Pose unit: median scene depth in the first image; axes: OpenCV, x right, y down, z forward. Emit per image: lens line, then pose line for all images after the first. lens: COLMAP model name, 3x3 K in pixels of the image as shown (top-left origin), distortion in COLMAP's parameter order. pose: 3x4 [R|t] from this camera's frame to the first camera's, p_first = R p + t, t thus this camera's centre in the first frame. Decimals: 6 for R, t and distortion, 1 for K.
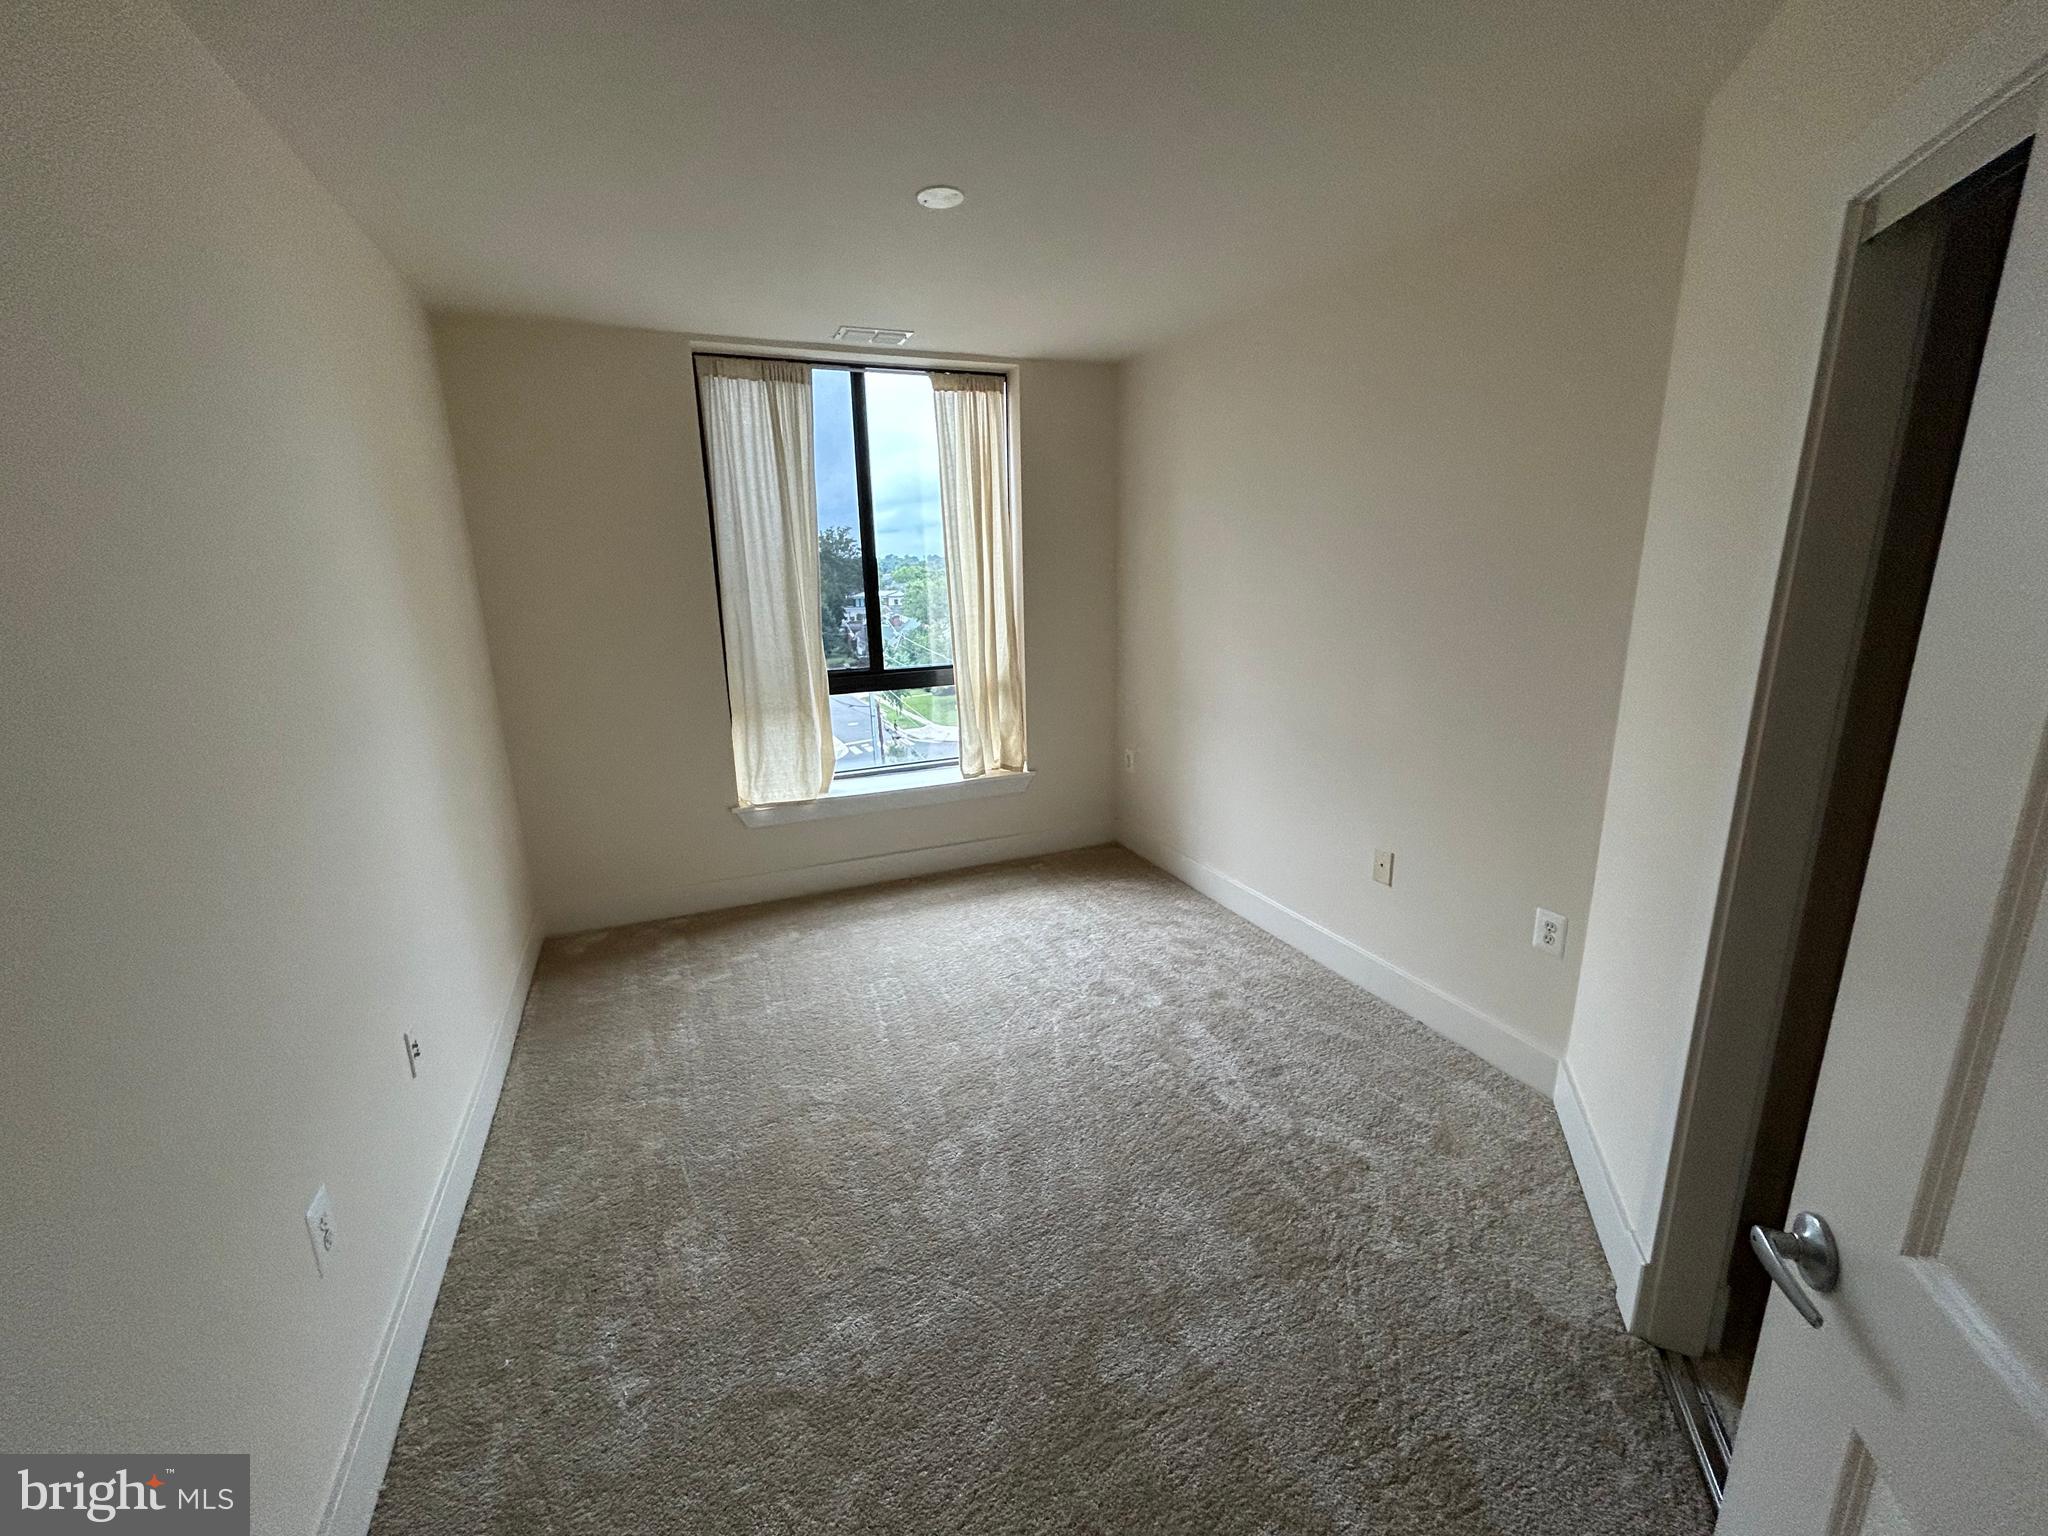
lens RADIAL K [[829.9, 0, 1024.6], [0, 829.9, 767.9], [0, 0, 1]] dist [-0.004037, 0.002088]
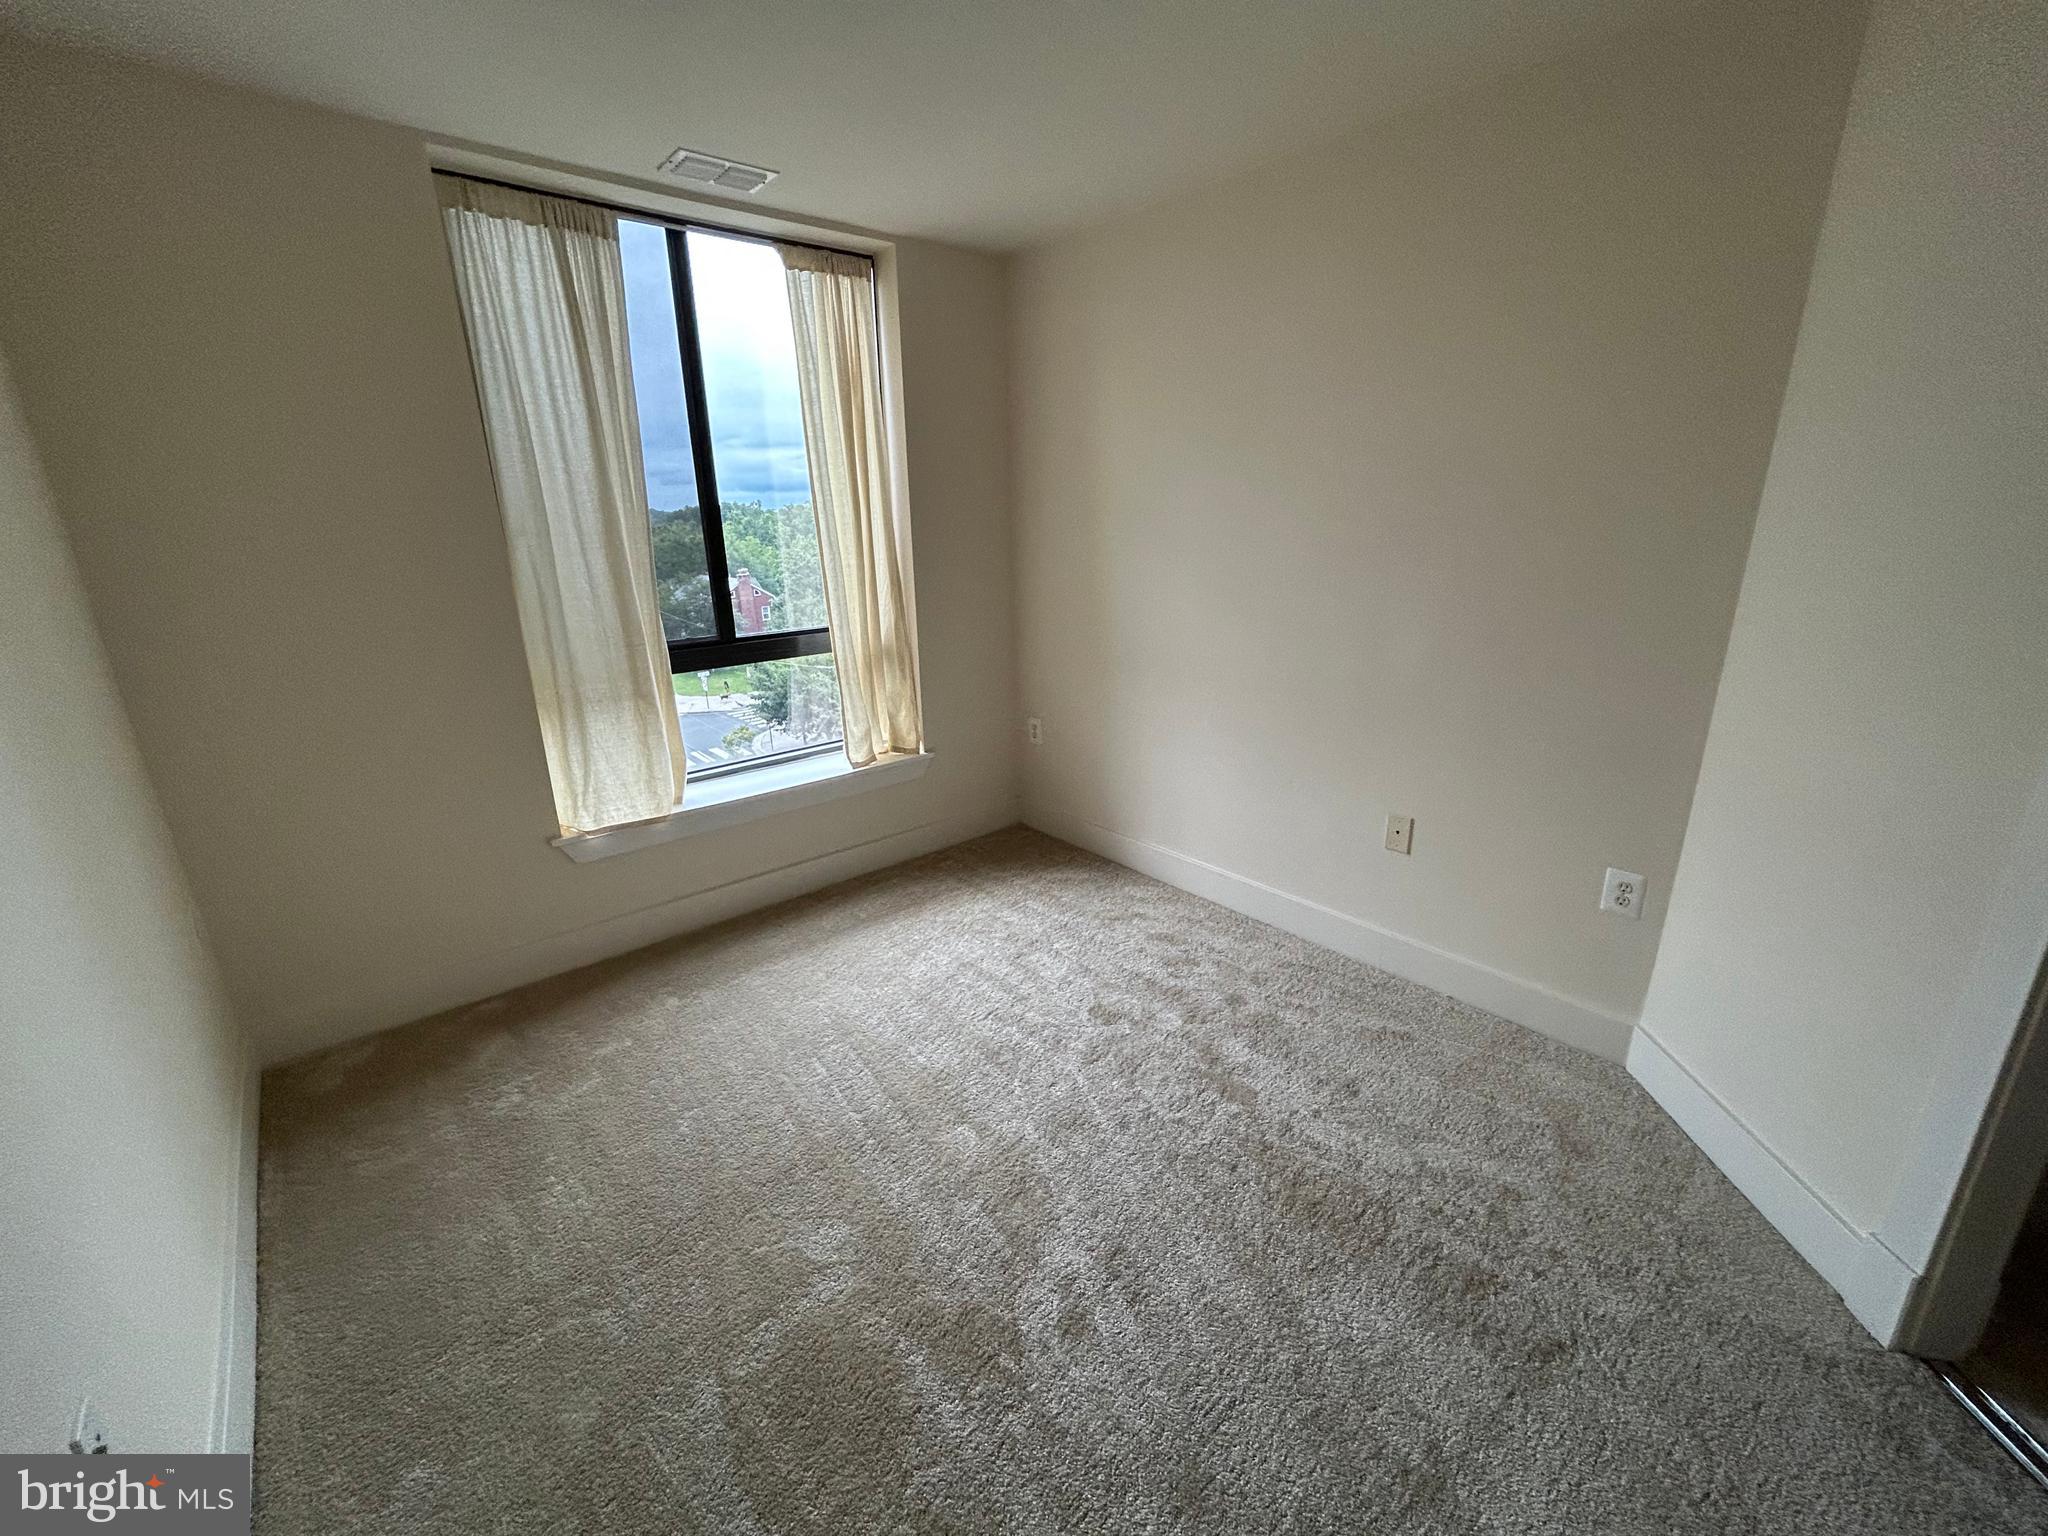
lens RADIAL K [[829.9, 0, 1029.1], [0, 829.9, 766.5], [0, 0, 1]] dist [-0.004037, 0.002088]
pose [[0.954010, -0.085582, 0.287299, -0.166313], [0.071124, 0.995637, 0.060410, -0.030312], [-0.291215, -0.037197, 0.955934, 0.202249]]
